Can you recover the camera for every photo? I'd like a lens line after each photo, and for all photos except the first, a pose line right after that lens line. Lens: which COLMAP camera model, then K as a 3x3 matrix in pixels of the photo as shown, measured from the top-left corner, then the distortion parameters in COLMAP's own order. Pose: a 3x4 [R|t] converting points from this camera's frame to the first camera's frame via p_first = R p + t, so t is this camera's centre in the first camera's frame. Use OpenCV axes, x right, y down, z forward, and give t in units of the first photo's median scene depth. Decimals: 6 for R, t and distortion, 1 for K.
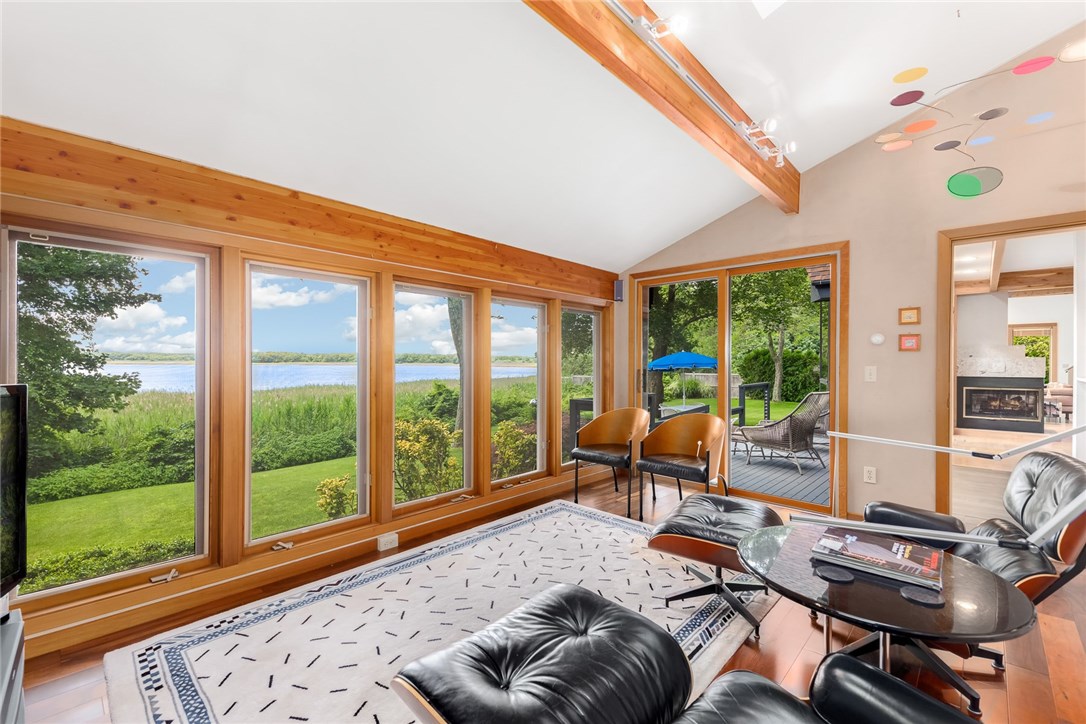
lens RADIAL K [[468.0, 0, 542.6], [0, 468.0, 362.1], [0, 0, 1]] dist [0.001245, 0.000089]
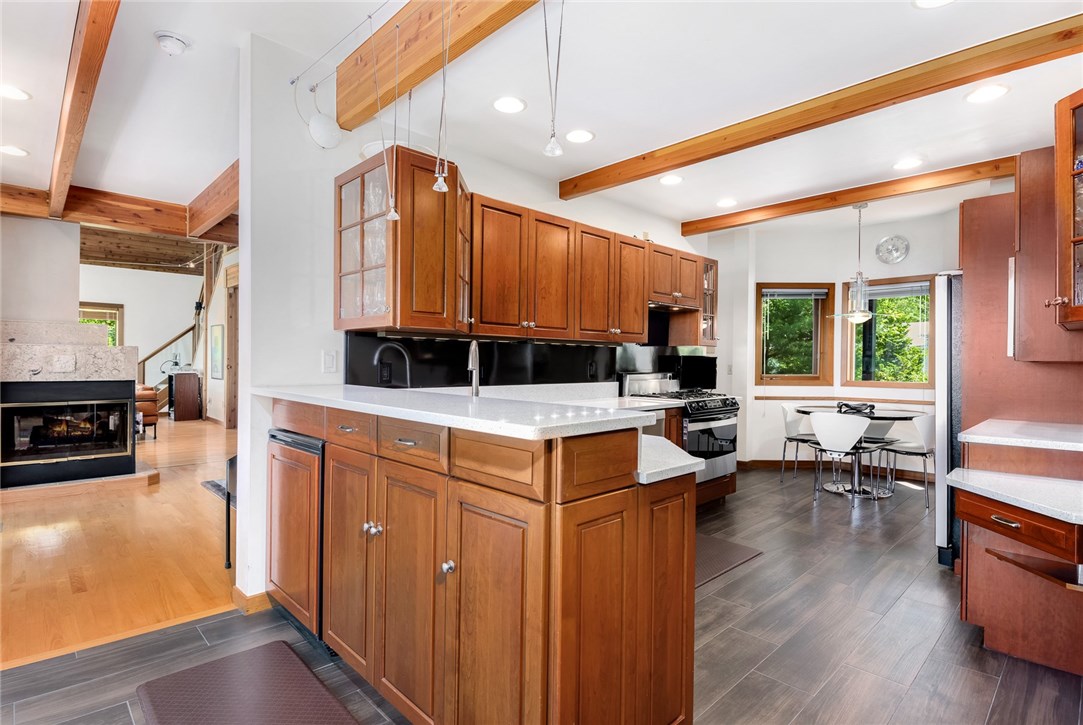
lens RADIAL K [[544.5, 0, 543.2], [0, 544.5, 364.1], [0, 0, 1]] dist [0.000756, -0.000172]
pose [[0.034357, -0.000409, 0.999410, 0.378547], [-0.000940, 0.999999, 0.000442, 0.011485], [-0.999409, -0.000955, 0.034356, 0.439769]]
